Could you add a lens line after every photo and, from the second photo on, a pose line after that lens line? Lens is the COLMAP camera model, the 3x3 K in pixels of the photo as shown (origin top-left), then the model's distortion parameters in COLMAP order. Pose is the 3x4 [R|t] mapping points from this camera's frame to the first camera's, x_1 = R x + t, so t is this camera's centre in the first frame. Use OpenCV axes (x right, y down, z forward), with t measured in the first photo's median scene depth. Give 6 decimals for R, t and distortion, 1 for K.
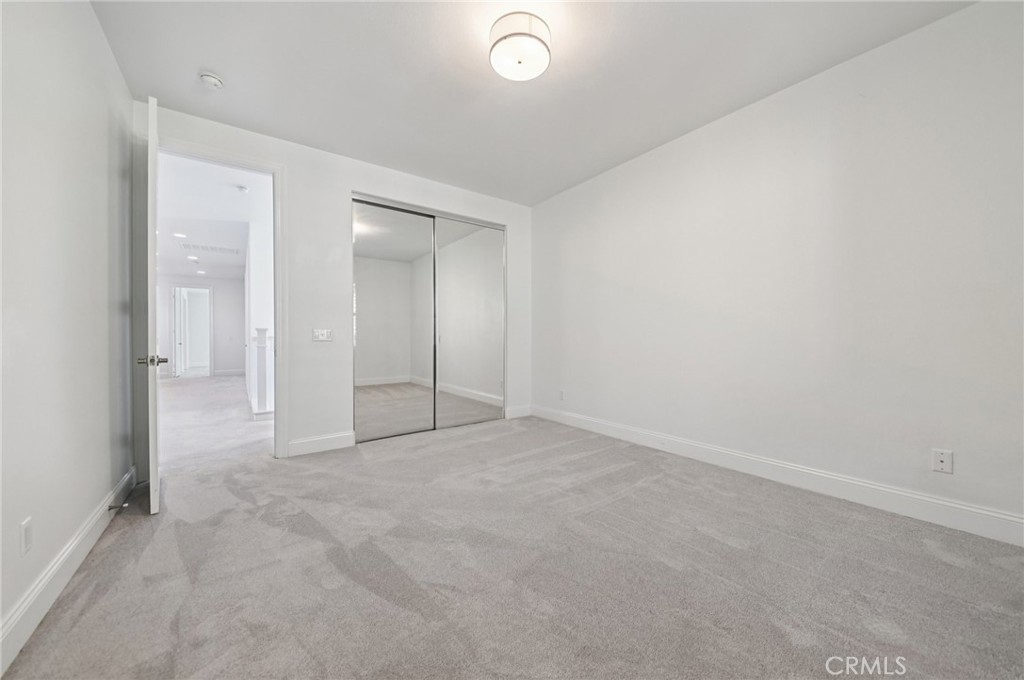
lens RADIAL K [[368.5, 0, 517.8], [0, 368.5, 342.2], [0, 0, 1]] dist [-0.016274, -0.000172]
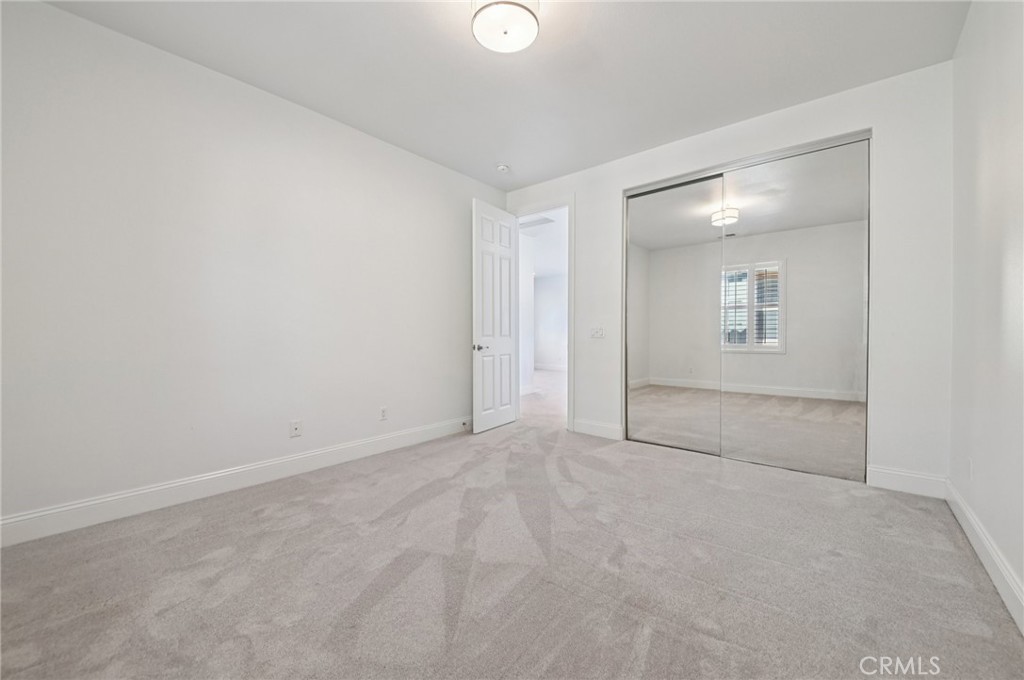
lens RADIAL K [[400.9, 0, 514.8], [0, 400.9, 340.7], [0, 0, 1]] dist [0.029575, -0.000144]
pose [[0.208397, 0.022349, -0.977789, 0.951245], [-0.007807, 0.999745, 0.021187, -0.027695], [0.978013, 0.003219, 0.208519, 0.768774]]
